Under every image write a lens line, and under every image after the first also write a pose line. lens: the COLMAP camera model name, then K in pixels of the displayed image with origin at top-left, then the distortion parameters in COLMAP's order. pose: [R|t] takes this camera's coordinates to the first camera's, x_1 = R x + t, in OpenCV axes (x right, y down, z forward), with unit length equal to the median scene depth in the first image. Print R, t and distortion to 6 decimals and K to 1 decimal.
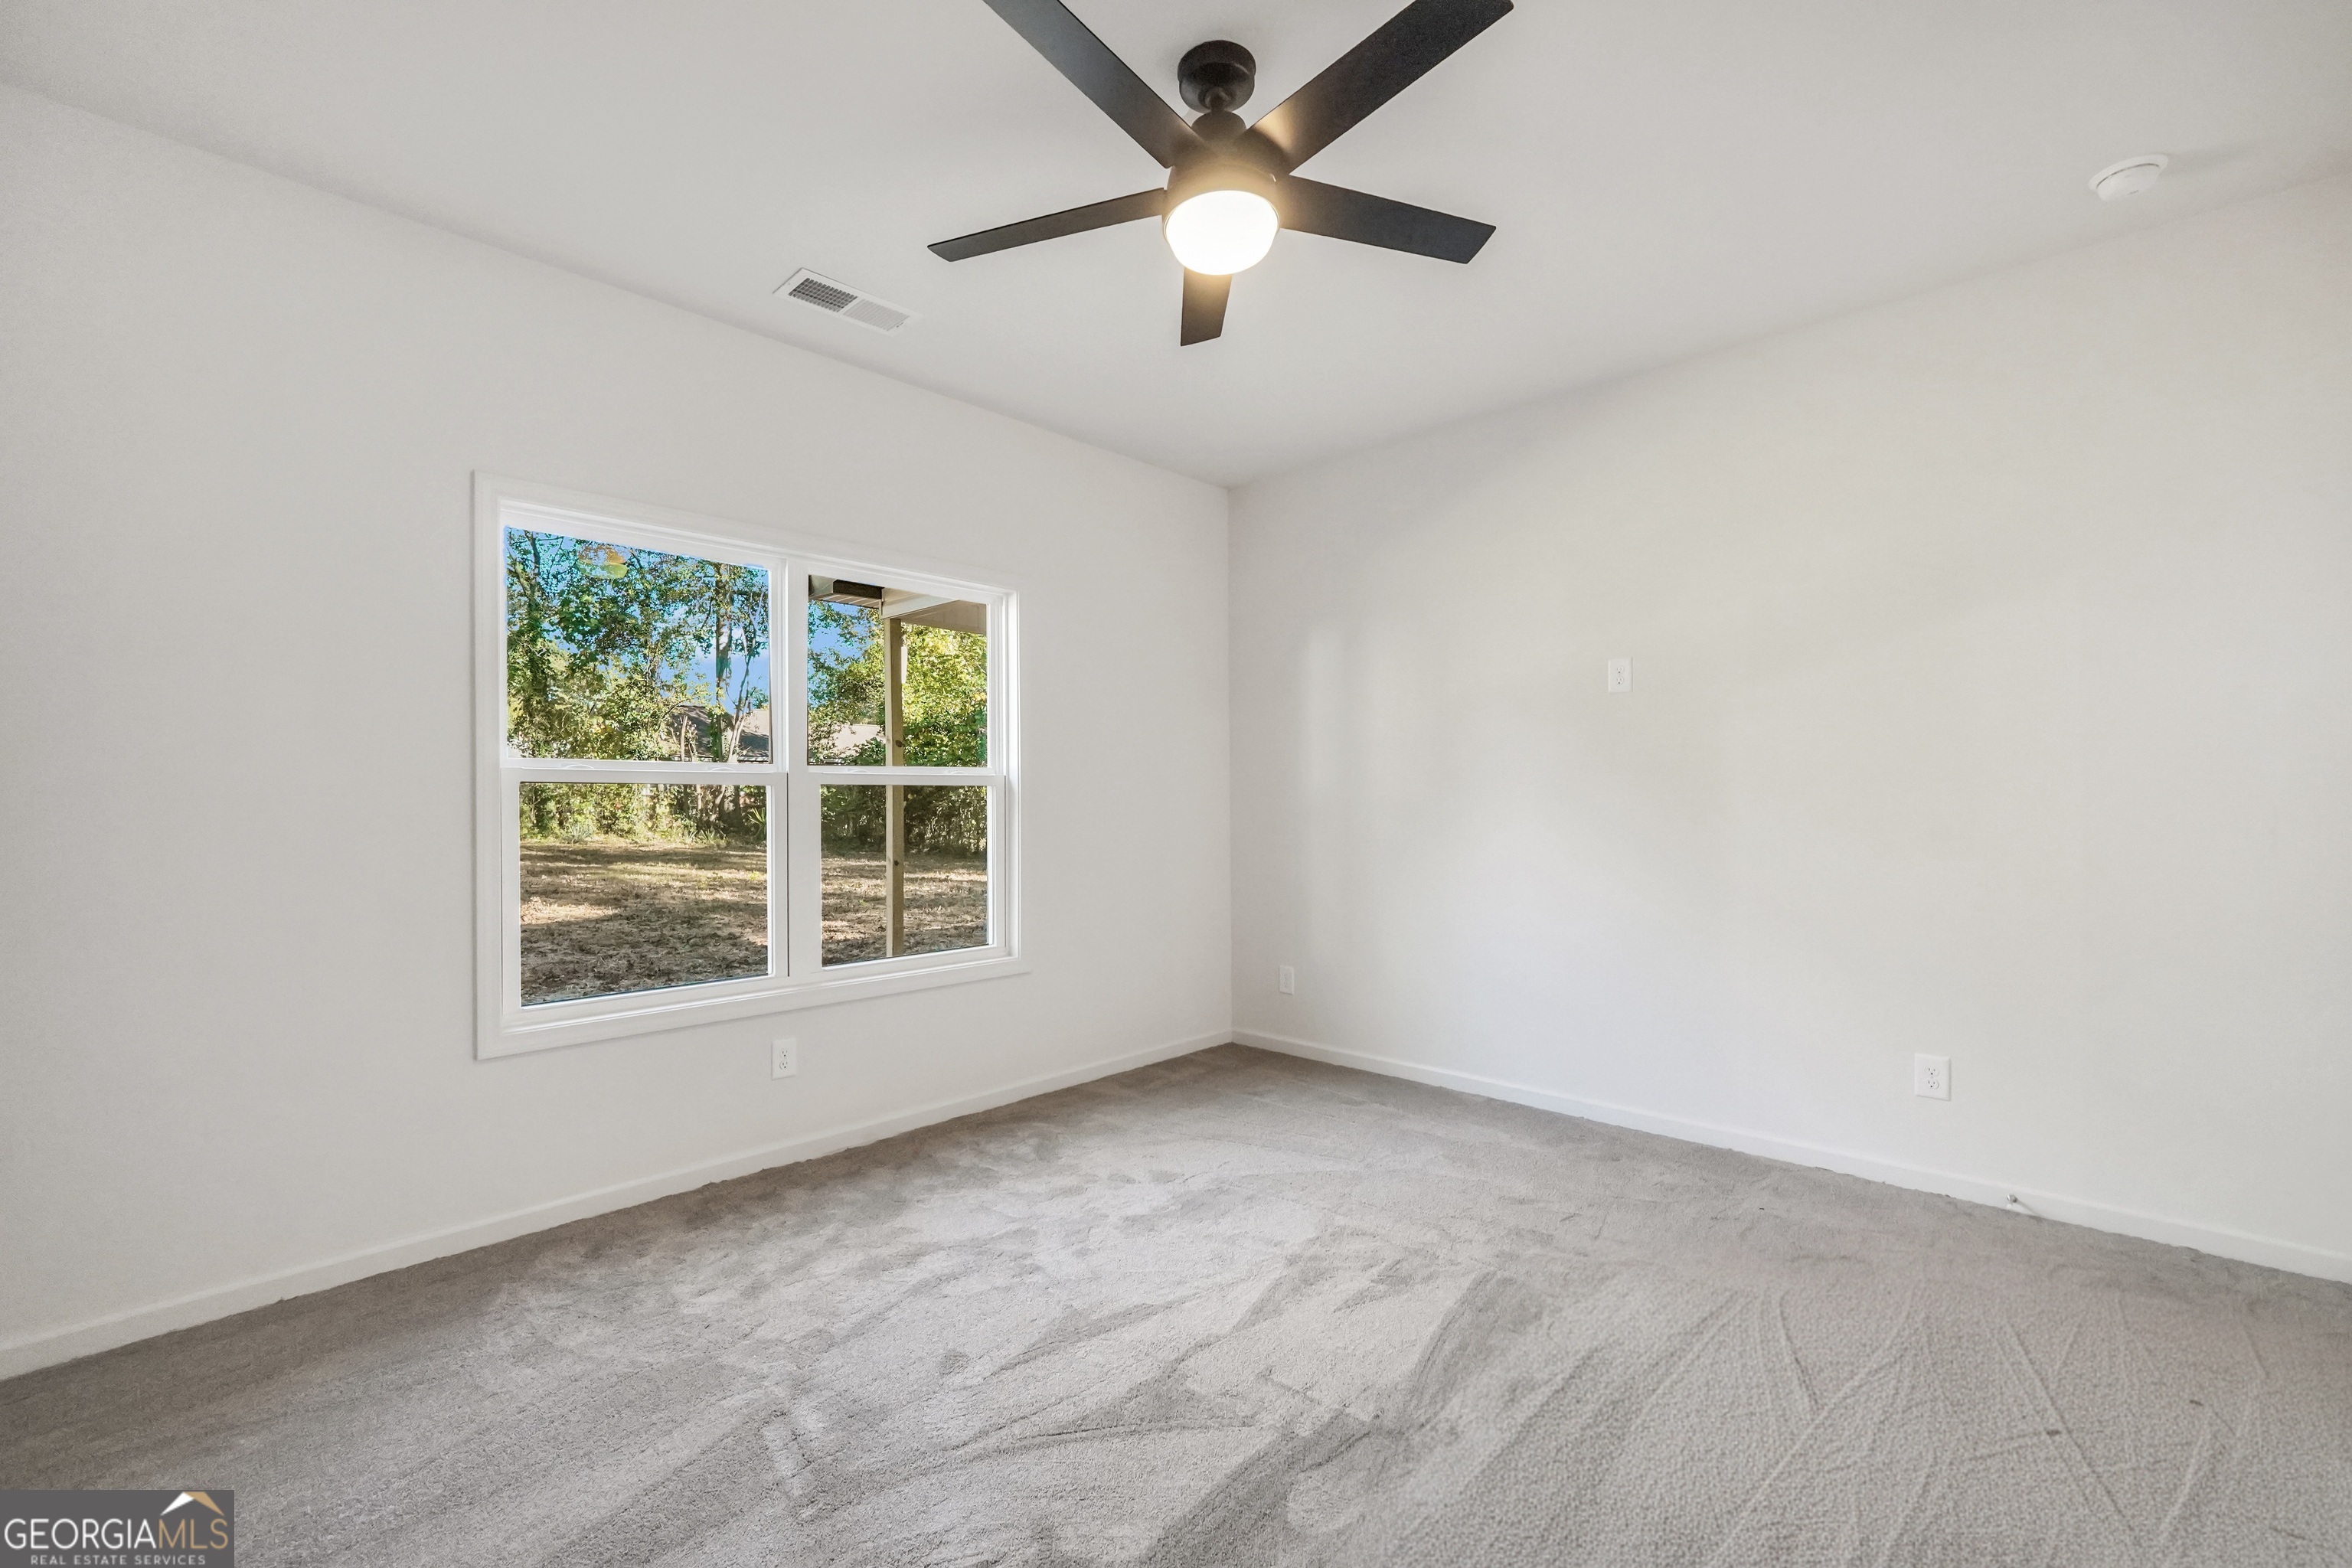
lens RADIAL K [[1010.2, 0, 1158.8], [0, 1010.2, 789.2], [0, 0, 1]] dist [-0.022533, 0.009644]
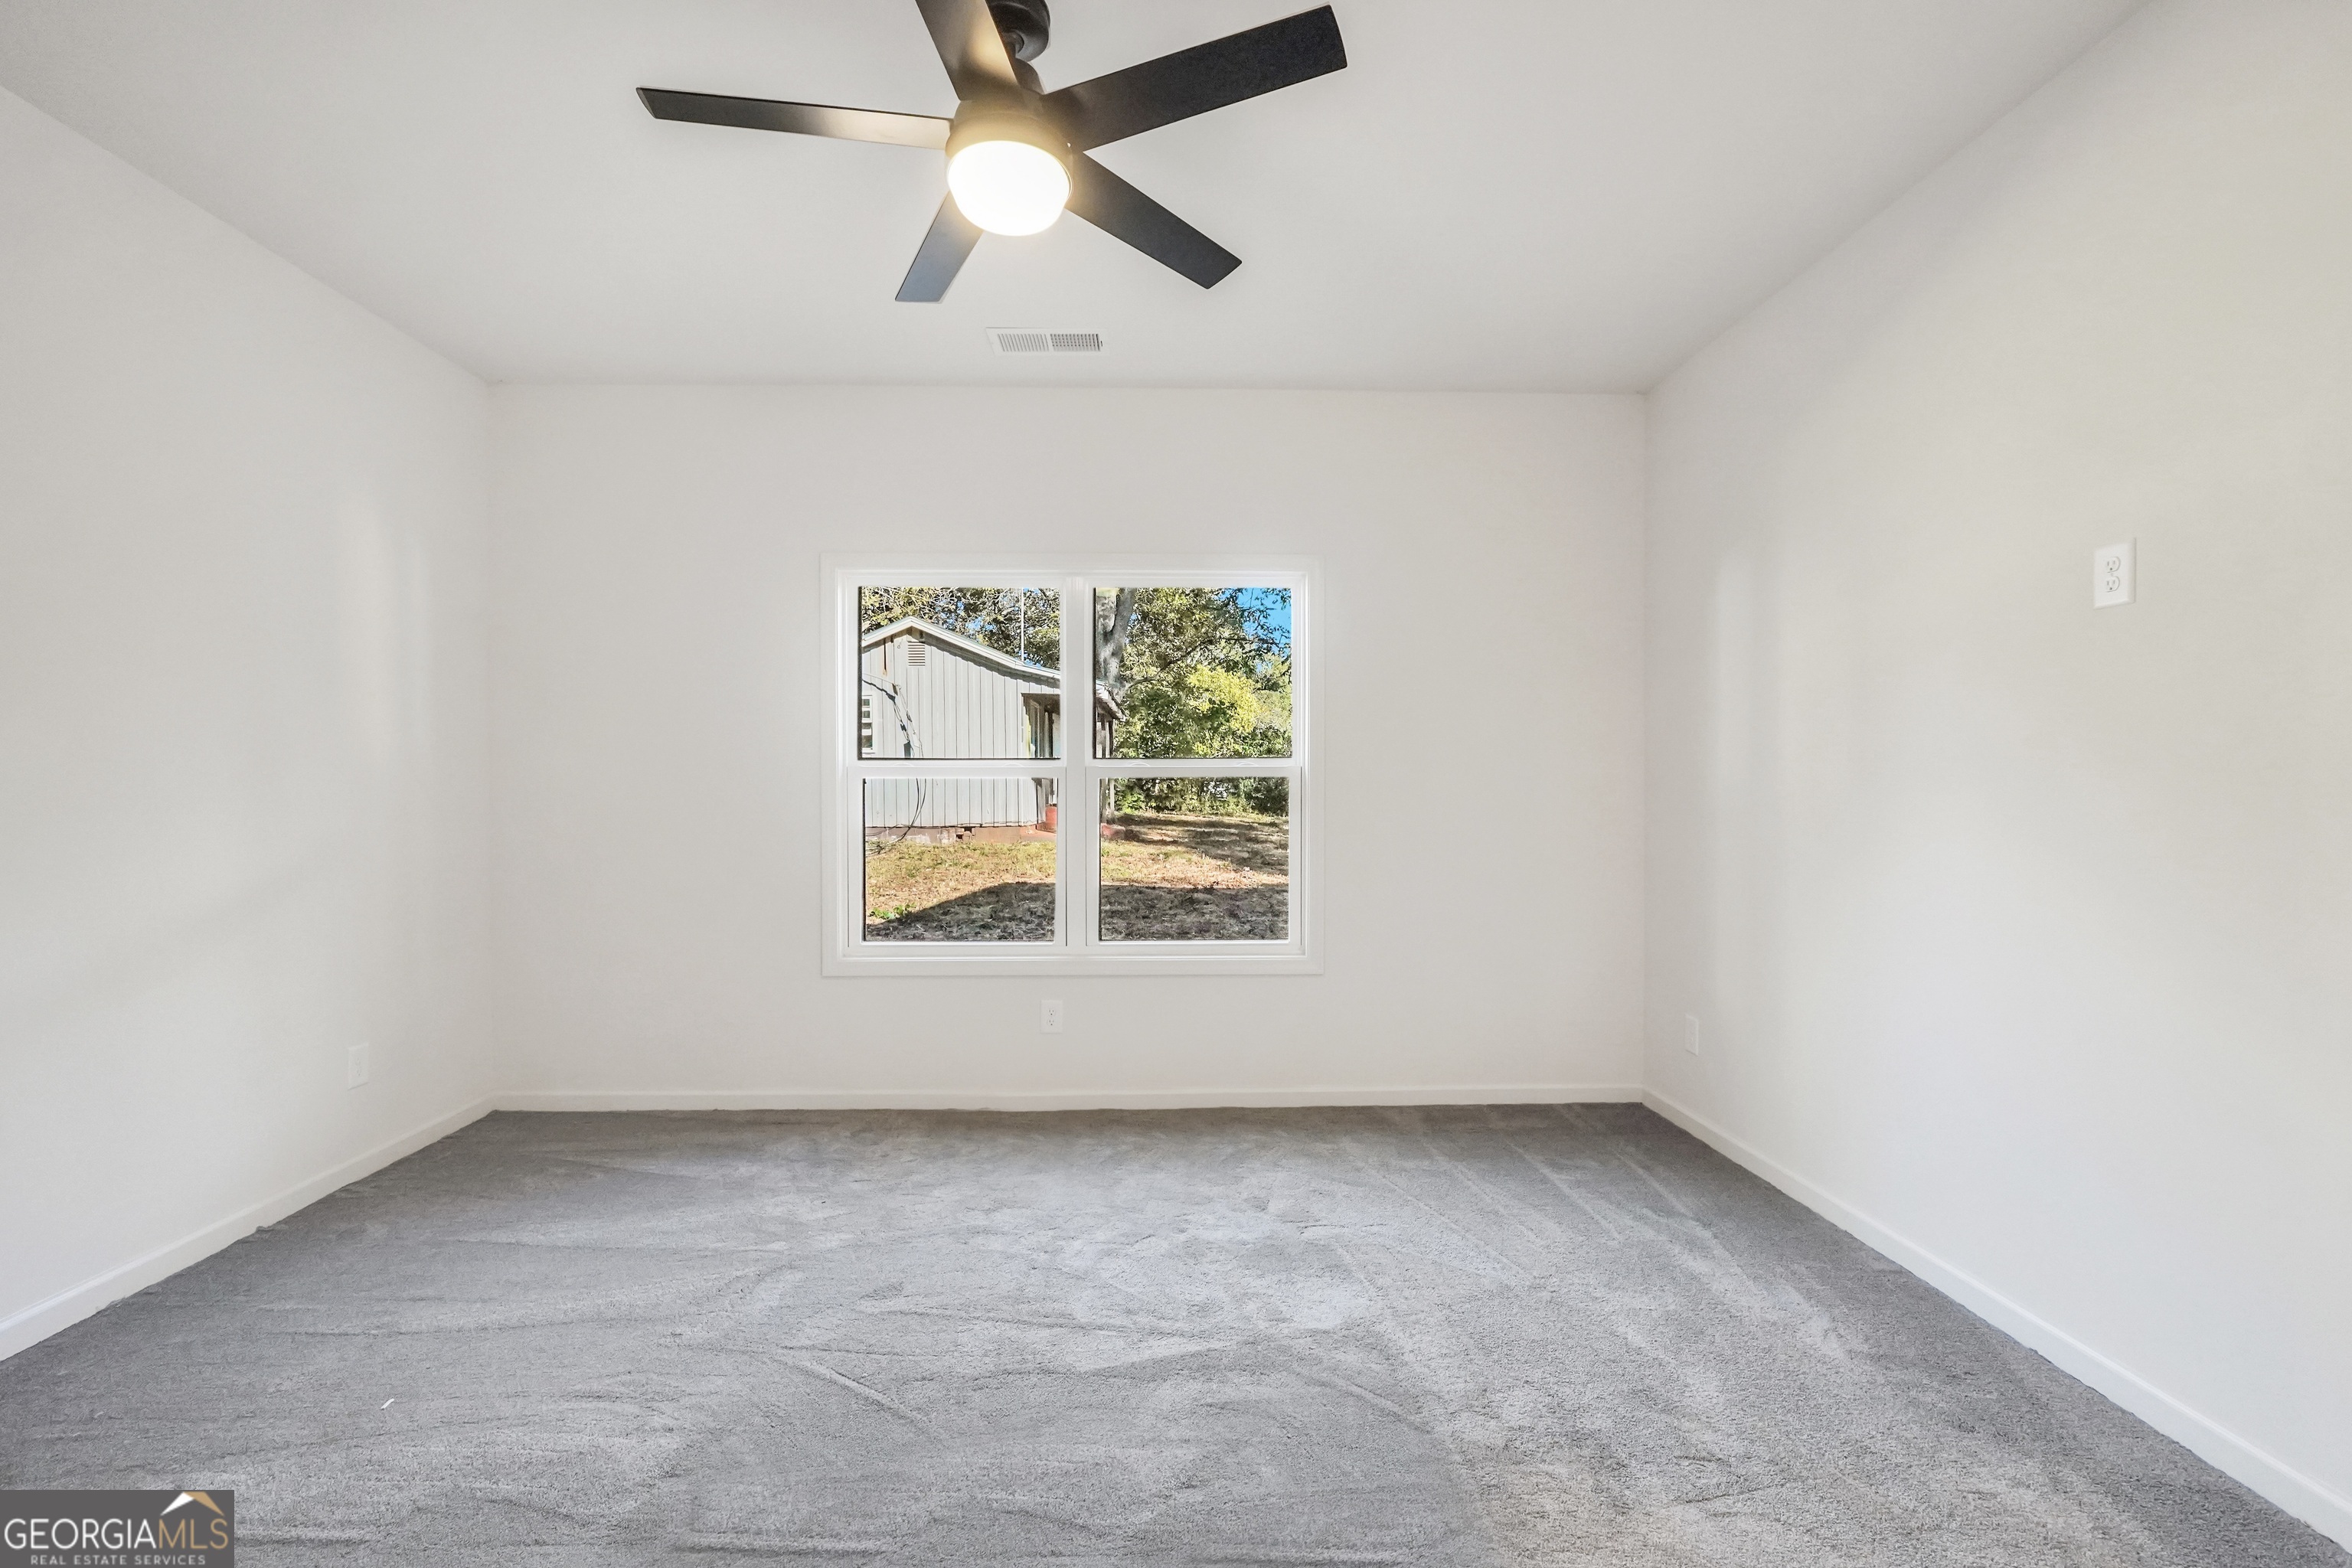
lens RADIAL K [[1018.2, 0, 1176.8], [0, 1018.2, 798.4], [0, 0, 1]] dist [-0.015151, 0.000504]
pose [[0.712066, 0.013156, -0.701989, 0.539729], [0.000910, 0.999806, 0.019660, -0.002977], [0.702112, -0.014638, 0.711916, 0.281182]]
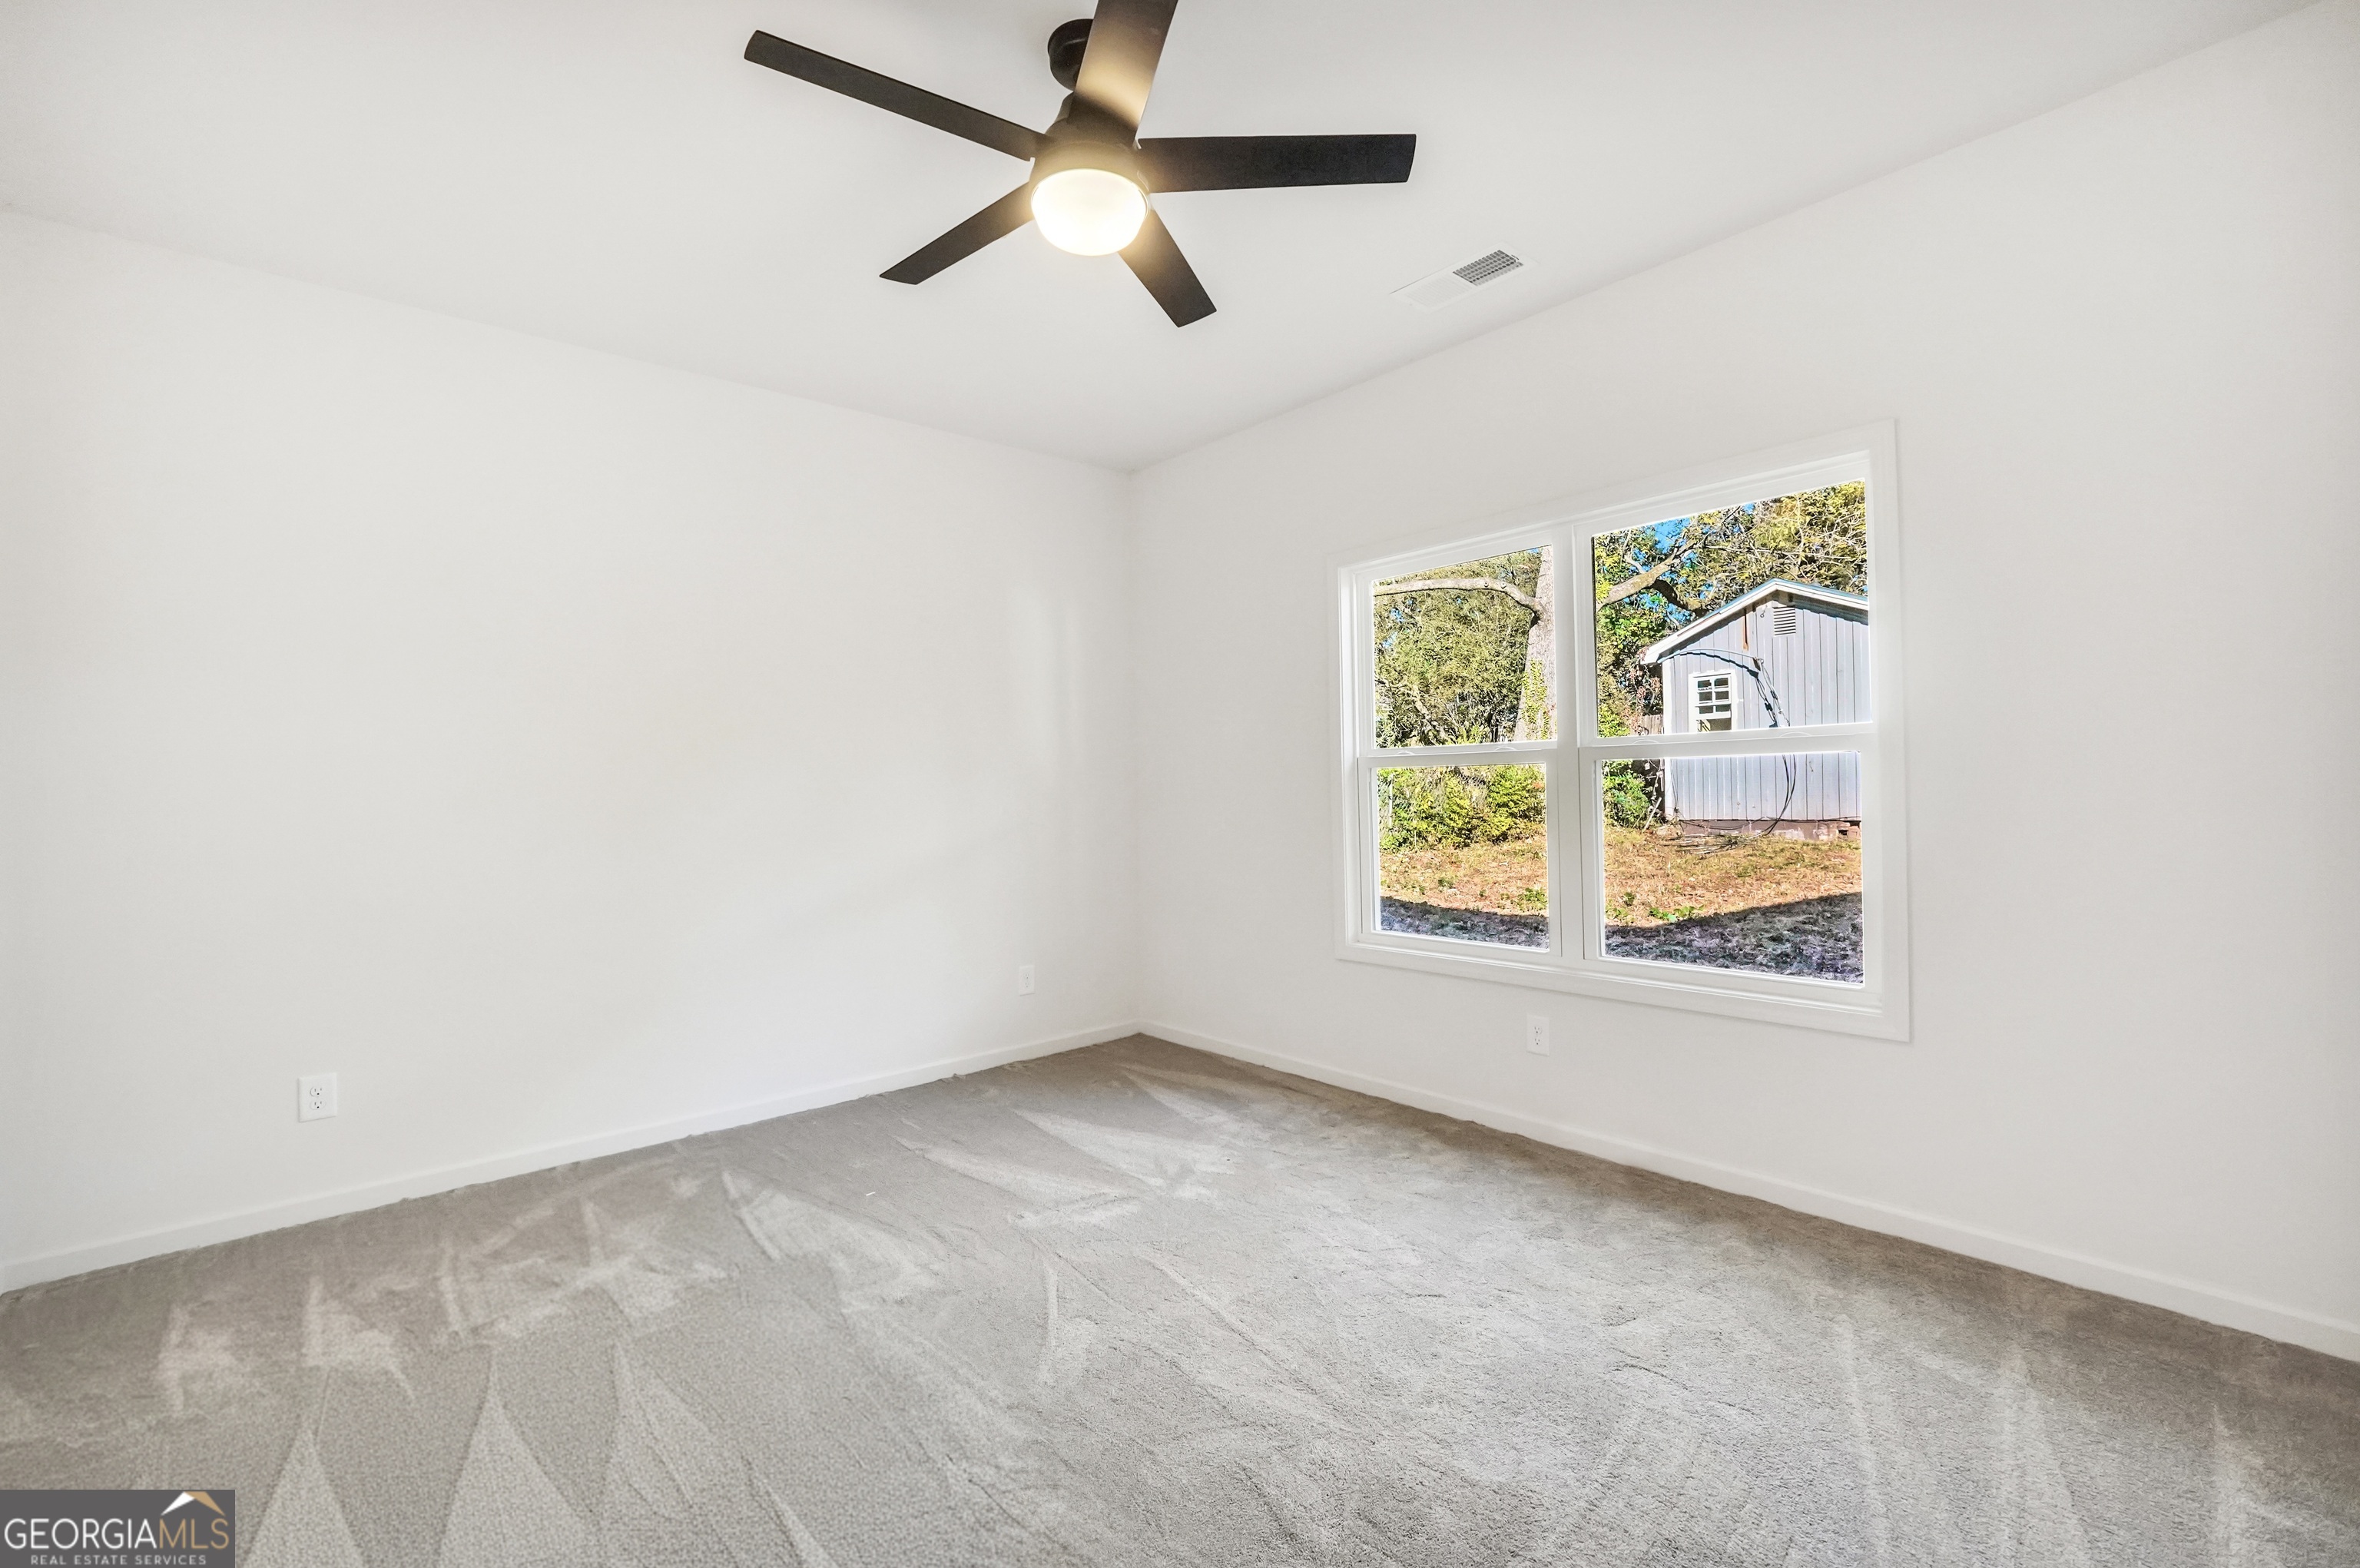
lens RADIAL K [[1018.6, 0, 1161.4], [0, 1018.6, 769.8], [0, 0, 1]] dist [-0.019220, 0.007157]
pose [[-0.102804, -0.011522, -0.994635, 0.672060], [0.026838, 0.999537, -0.014353, 0.010049], [0.994339, -0.028170, -0.102448, 0.745961]]
